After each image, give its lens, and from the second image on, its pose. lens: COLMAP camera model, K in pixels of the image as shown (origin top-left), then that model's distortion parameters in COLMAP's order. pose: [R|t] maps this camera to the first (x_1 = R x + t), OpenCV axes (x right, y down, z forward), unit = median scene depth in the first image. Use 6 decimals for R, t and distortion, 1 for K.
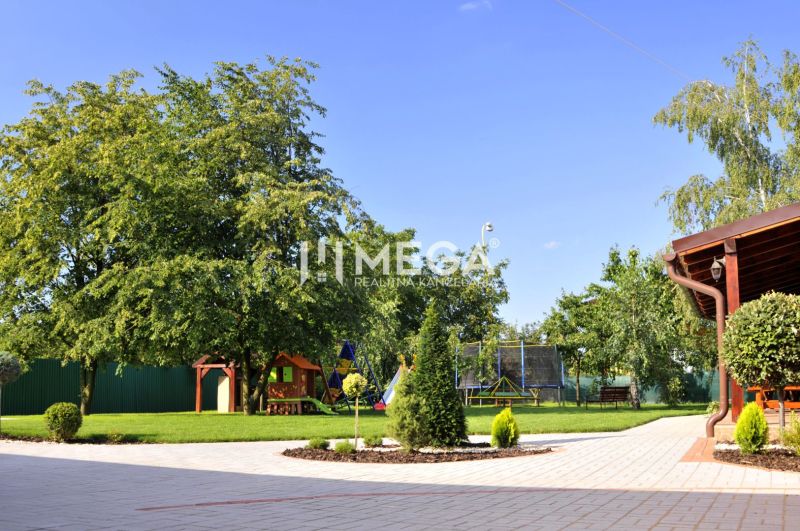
lens RADIAL K [[869.2, 0, 400.0], [0, 869.2, 265.5], [0, 0, 1]] dist [-0.111691, 0.029994]
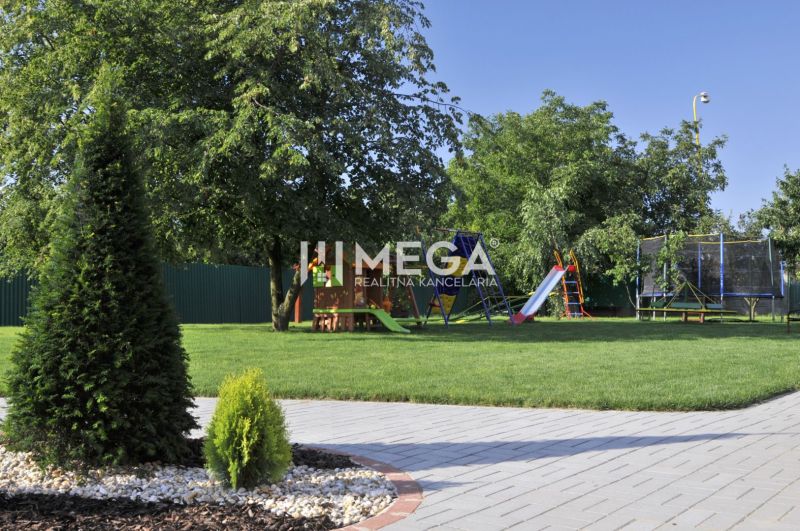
lens RADIAL K [[869.2, 0, 400.0], [0, 869.2, 265.5], [0, 0, 1]] dist [-0.111691, 0.029994]
pose [[0.959172, 0.003128, -0.282805, 0.136771], [0.027888, 0.994019, 0.105582, 0.046640], [0.281444, -0.109158, 0.953349, 0.357526]]
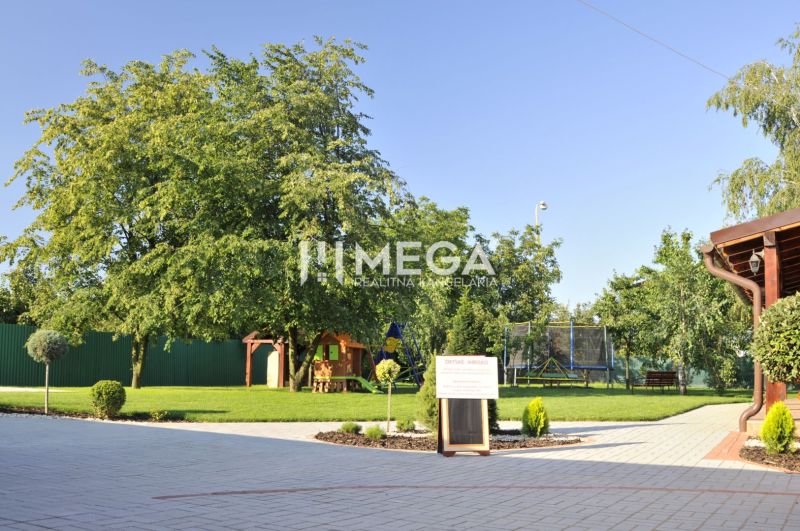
lens RADIAL K [[869.2, 0, 400.0], [0, 869.2, 265.5], [0, 0, 1]] dist [-0.111691, 0.029994]
pose [[0.997690, 0.016141, -0.065984, 0.014365], [-0.014150, 0.999434, 0.030527, -0.008658], [0.066439, -0.029523, 0.997354, -0.004304]]
